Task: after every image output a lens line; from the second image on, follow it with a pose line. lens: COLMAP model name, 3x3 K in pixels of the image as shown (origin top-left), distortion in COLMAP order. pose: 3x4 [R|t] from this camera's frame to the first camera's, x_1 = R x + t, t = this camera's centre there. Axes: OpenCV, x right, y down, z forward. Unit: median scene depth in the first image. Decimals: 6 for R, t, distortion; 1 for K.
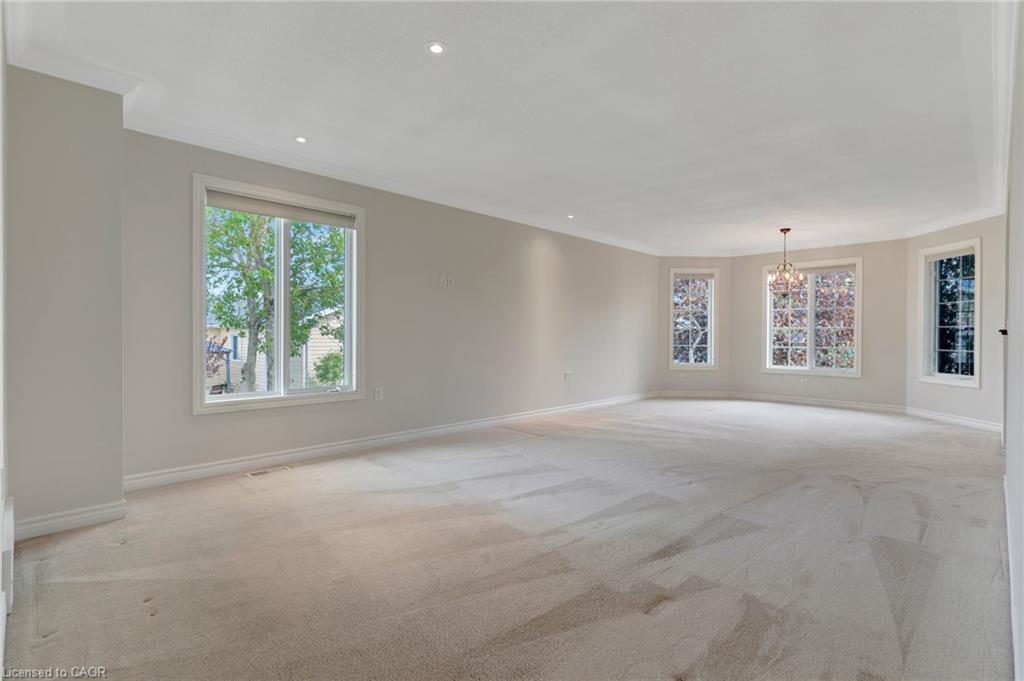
lens RADIAL K [[490.4, 0, 513.9], [0, 490.4, 341.3], [0, 0, 1]] dist [0.007473, -0.001669]
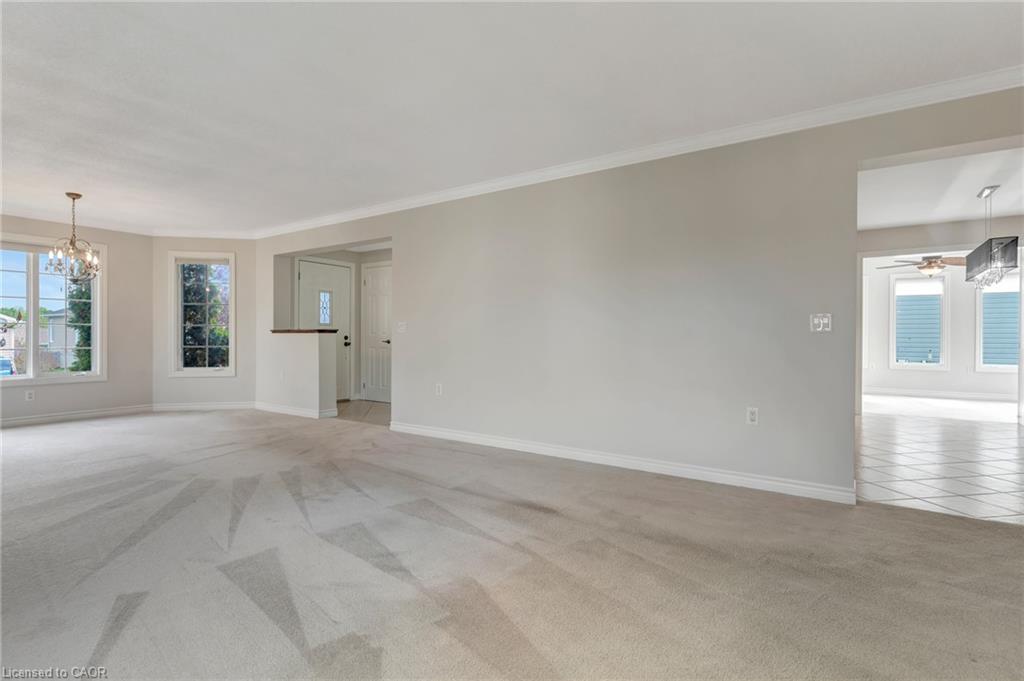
lens RADIAL K [[490.4, 0, 511.6], [0, 490.4, 335.1], [0, 0, 1]] dist [0.007473, -0.001669]
pose [[-0.184497, -0.004323, 0.982824, -0.585477], [0.010128, 0.999929, 0.006300, -0.012371], [-0.982781, 0.011116, -0.184440, 0.848329]]
